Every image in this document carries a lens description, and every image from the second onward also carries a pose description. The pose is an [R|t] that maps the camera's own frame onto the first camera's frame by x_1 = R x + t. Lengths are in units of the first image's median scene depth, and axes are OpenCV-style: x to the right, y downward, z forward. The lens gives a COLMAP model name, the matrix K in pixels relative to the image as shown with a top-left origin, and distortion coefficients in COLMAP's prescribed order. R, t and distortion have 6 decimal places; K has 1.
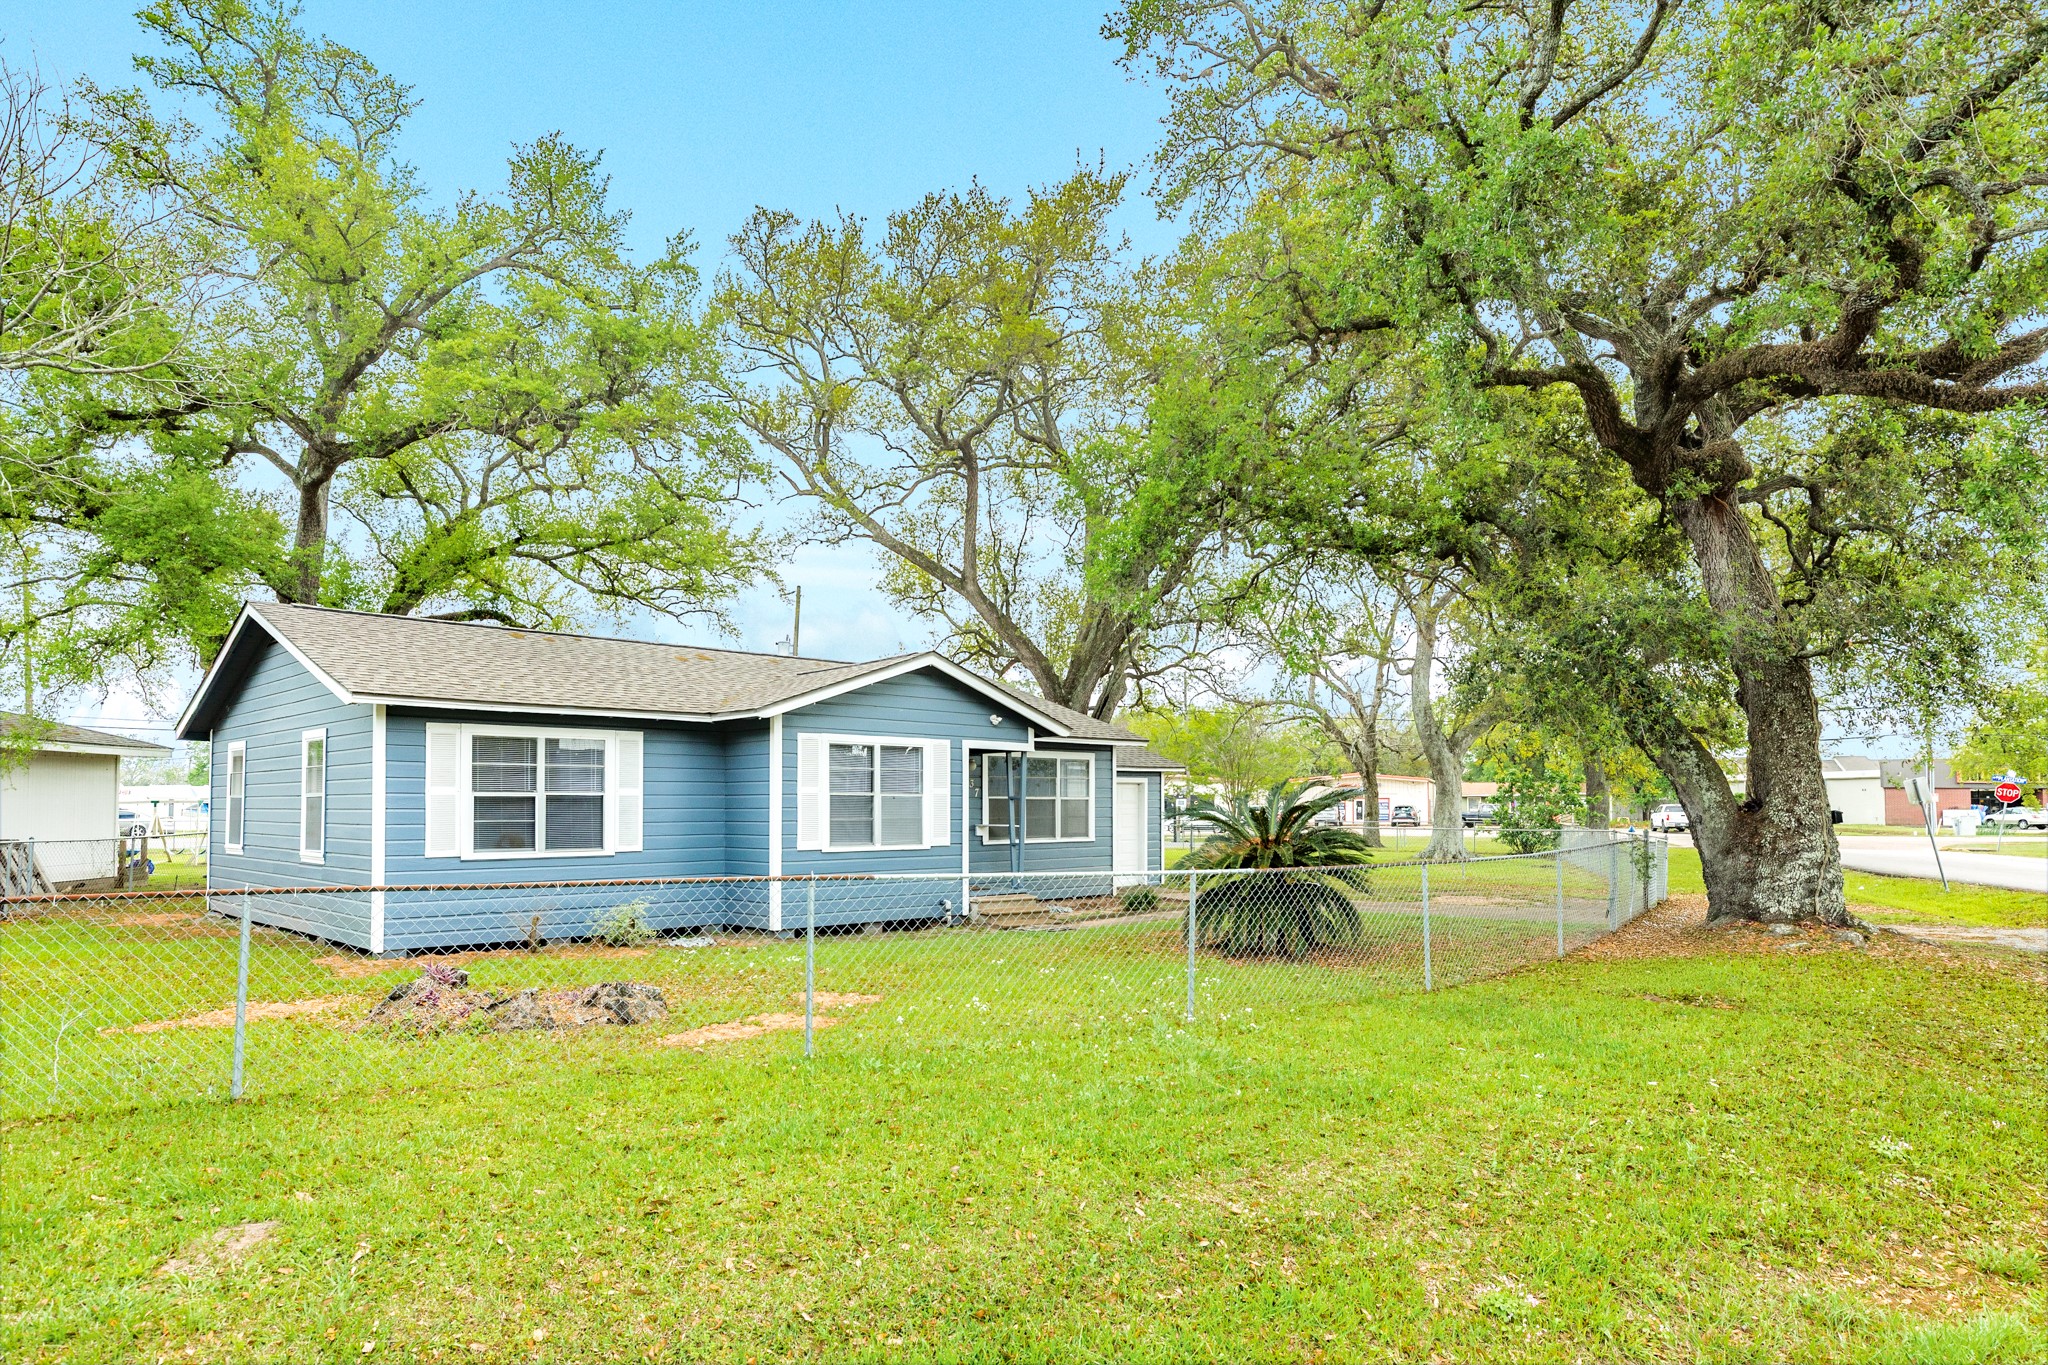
lens RADIAL K [[1209.1, 0, 1027.8], [0, 1209.1, 785.8], [0, 0, 1]] dist [0.000133, -0.000333]
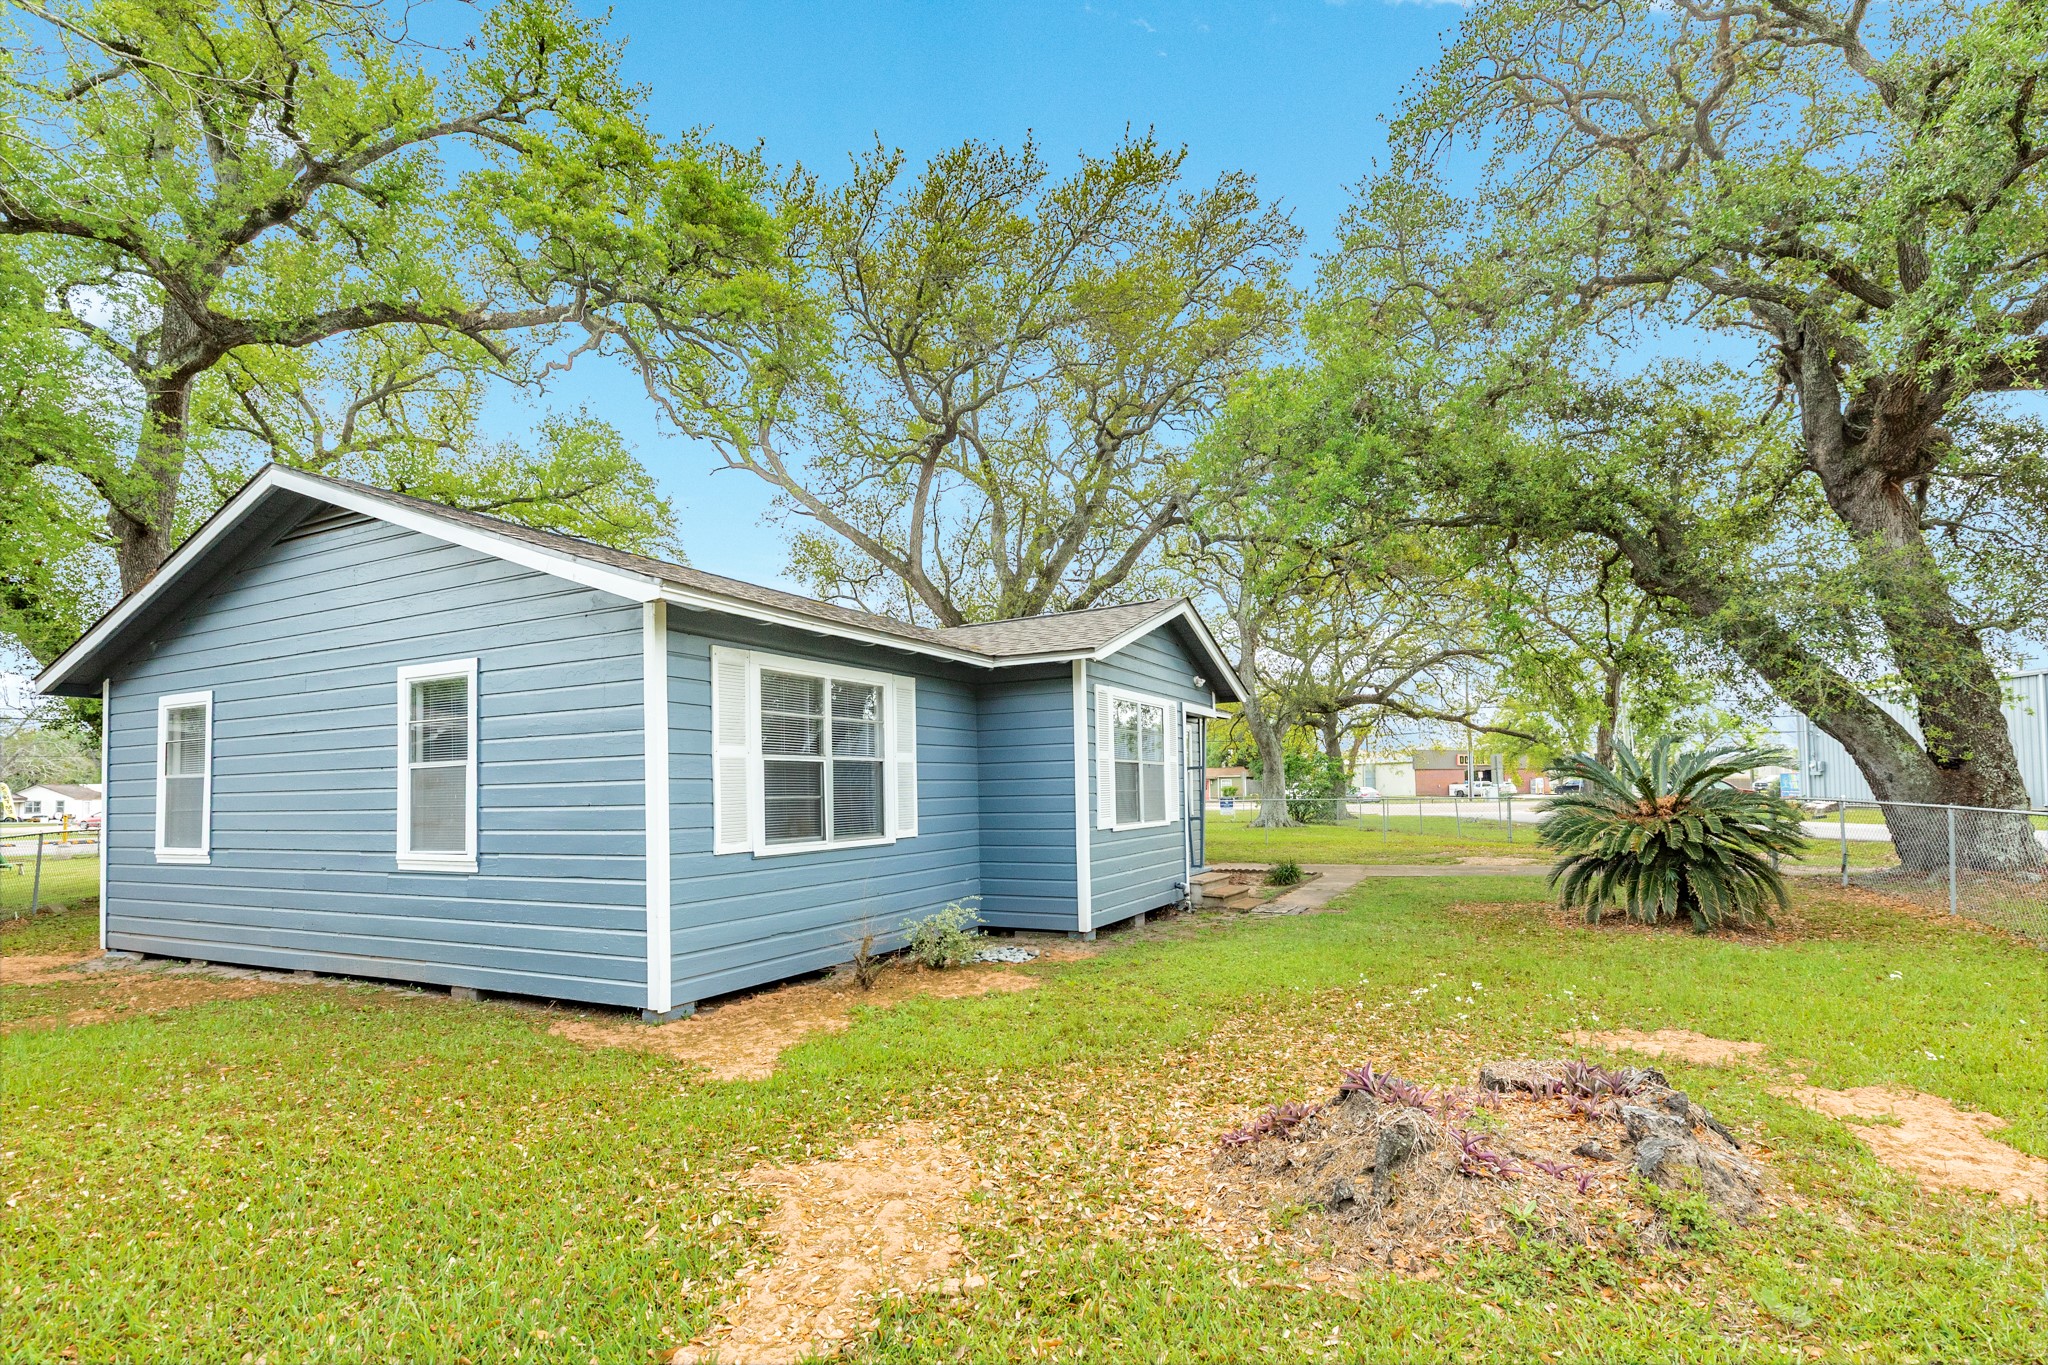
lens RADIAL K [[971.2, 0, 1032.5], [0, 971.2, 774.0], [0, 0, 1]] dist [-0.000004, 0.000682]
pose [[0.950336, -0.010586, 0.311047, -0.430857], [0.011238, 0.999937, -0.000304, 0.015710], [-0.311024, 0.003784, 0.950395, 0.395587]]
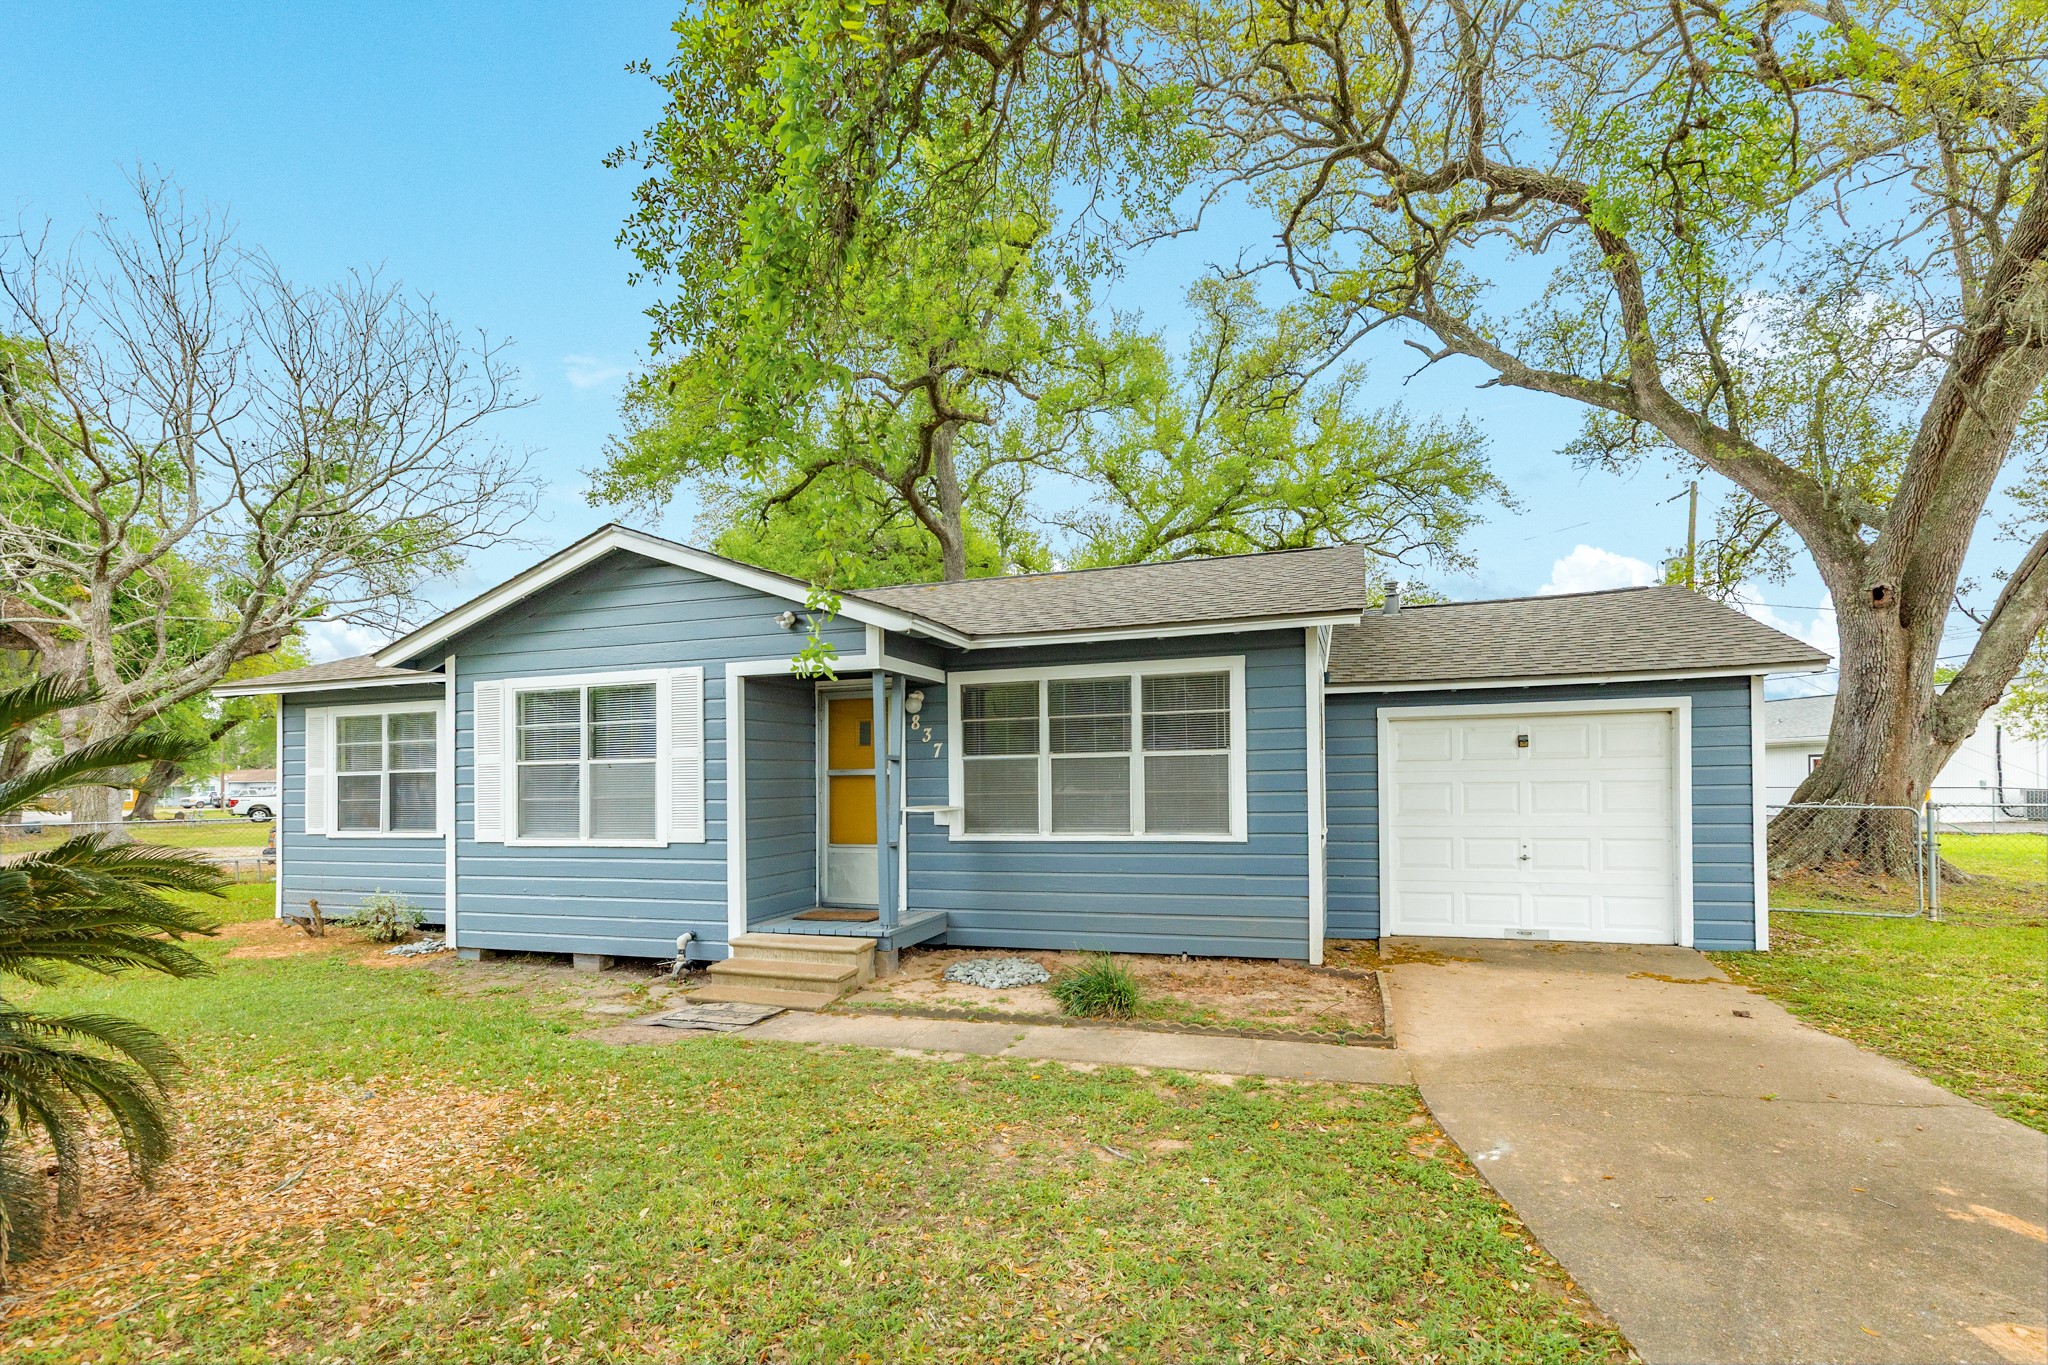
lens RADIAL K [[971.2, 0, 1032.5], [0, 971.2, 774.0], [0, 0, 1]] dist [-0.000004, 0.000682]
pose [[0.460318, -0.016530, -0.887600, 0.492223], [0.031939, 0.999488, -0.002050, 0.024279], [0.887180, -0.027406, 0.460610, 1.019552]]
